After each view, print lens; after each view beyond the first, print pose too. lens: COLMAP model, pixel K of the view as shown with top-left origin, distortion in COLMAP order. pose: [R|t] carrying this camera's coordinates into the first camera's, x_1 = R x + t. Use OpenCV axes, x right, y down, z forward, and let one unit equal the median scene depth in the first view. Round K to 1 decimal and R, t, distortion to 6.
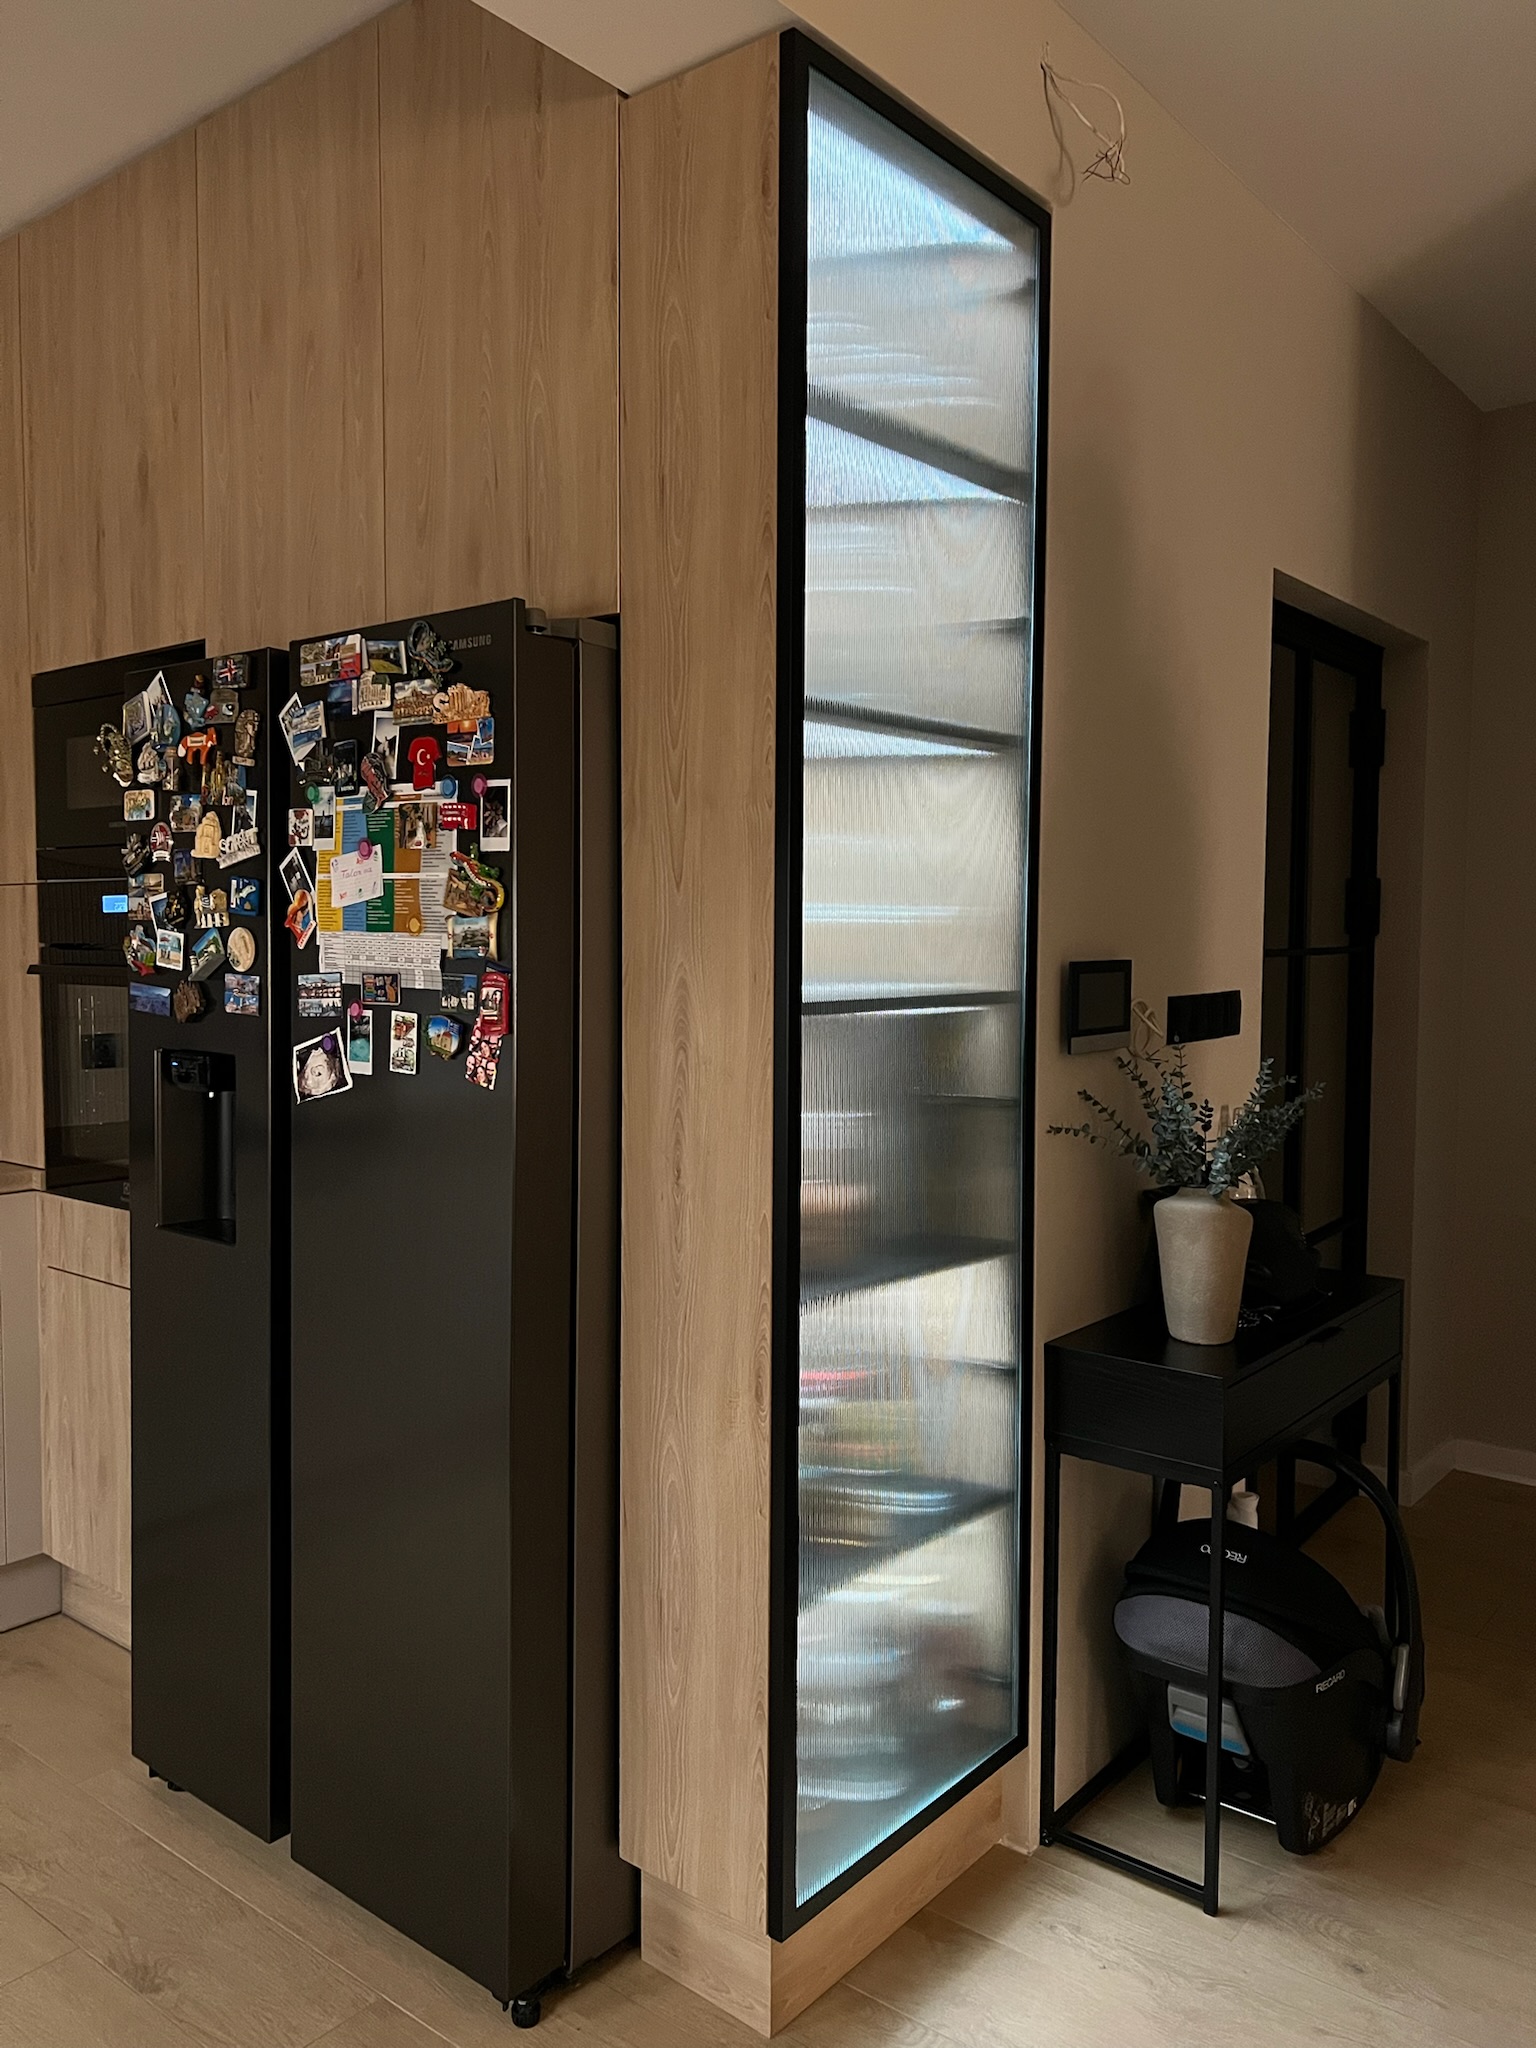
lens RADIAL K [[1587.3, 0, 760.5], [0, 1587.3, 1033.0], [0, 0, 1]] dist [0.088407, -0.092396]
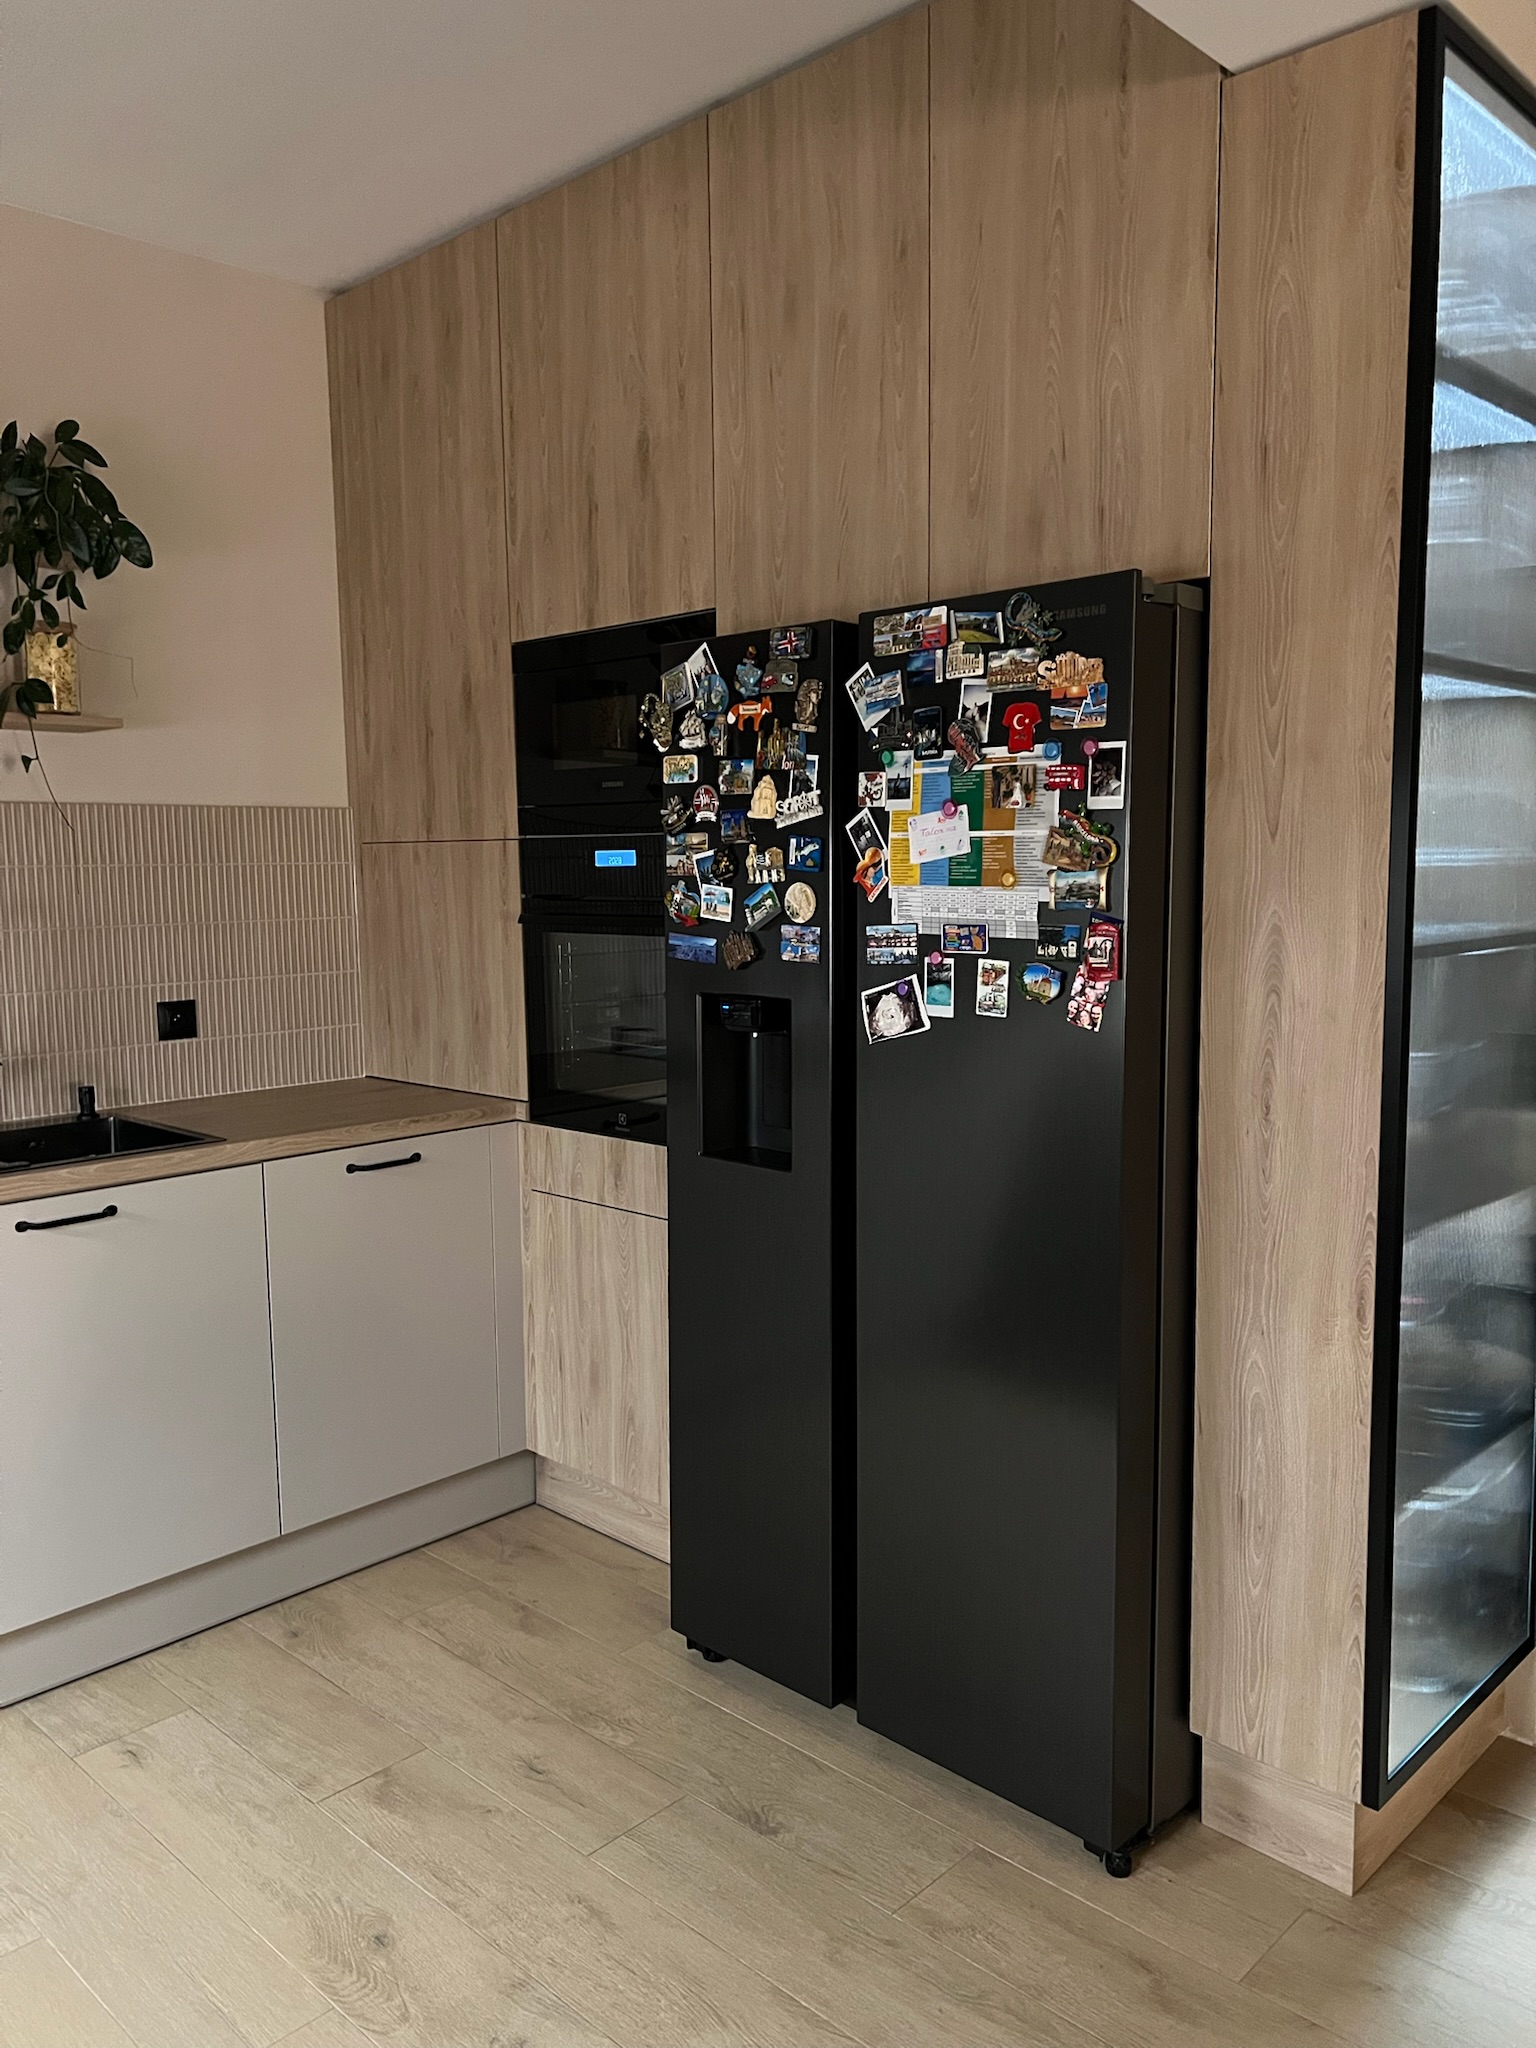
lens RADIAL K [[1566.4, 0, 779.4], [0, 1566.4, 1043.3], [0, 0, 1]] dist [0.114780, -0.131993]
pose [[0.997516, -0.005498, -0.070220, -0.277626], [0.009059, 0.998683, 0.050507, -0.011182], [0.069849, -0.051018, 0.996252, -0.071902]]
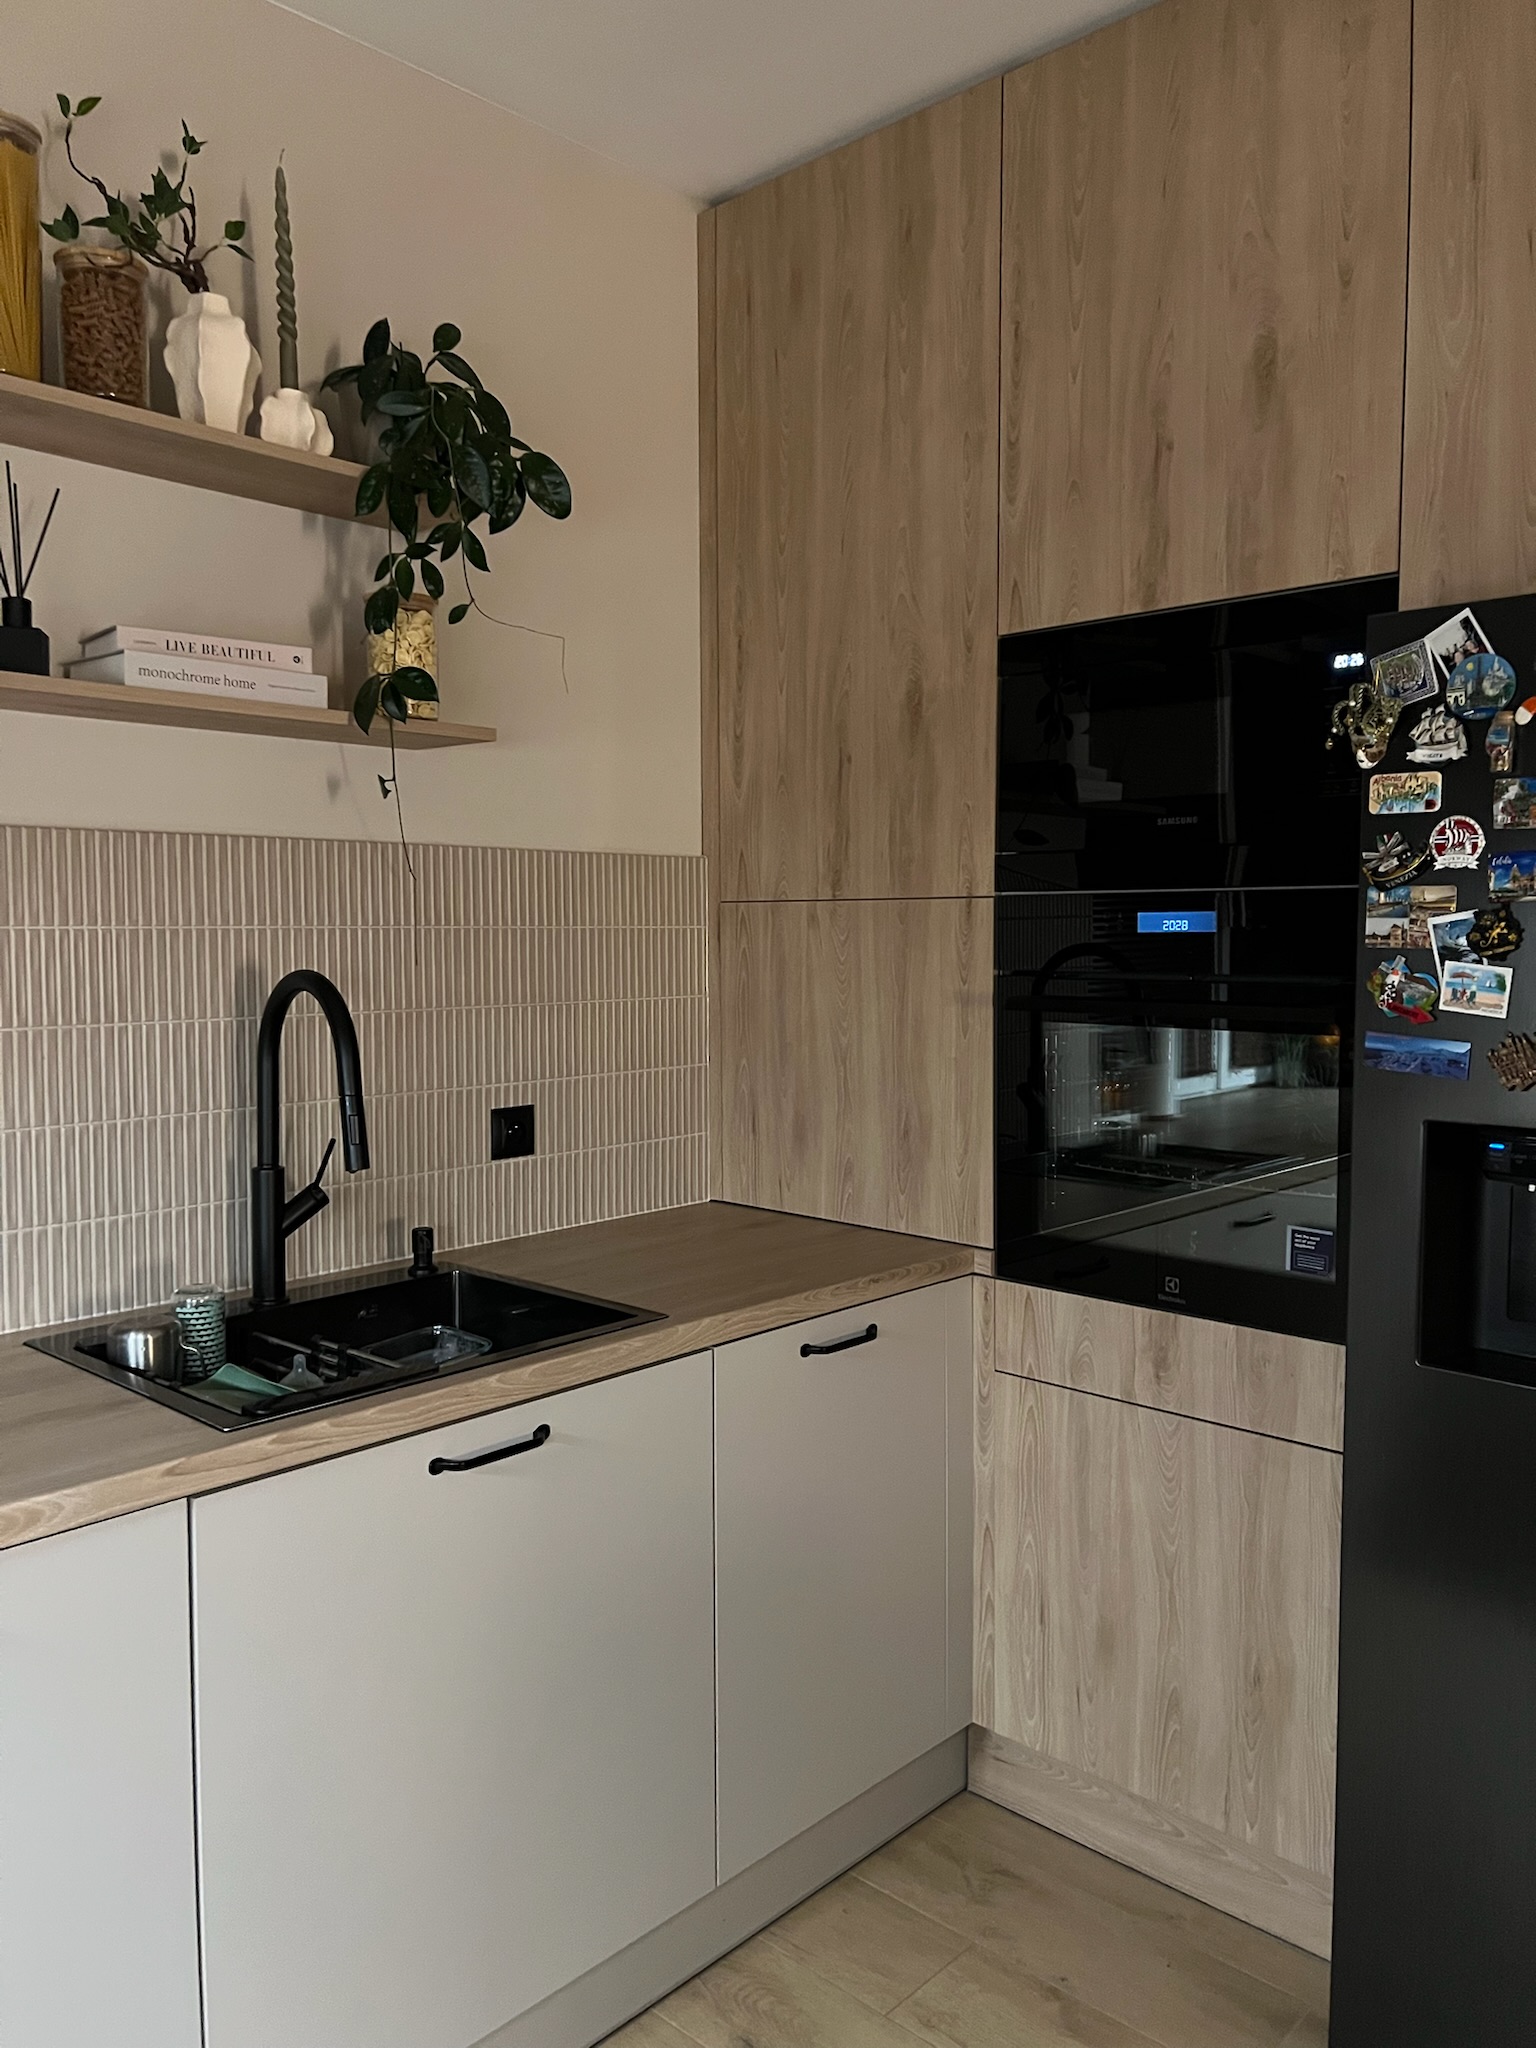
lens RADIAL K [[1556.9, 0, 788.2], [0, 1556.9, 1039.4], [0, 0, 1]] dist [0.093587, -0.103779]
pose [[0.998994, 0.003118, -0.044725, -0.718087], [-0.002876, 0.999981, 0.005469, -0.035770], [0.044741, -0.005335, 0.998984, 0.294981]]
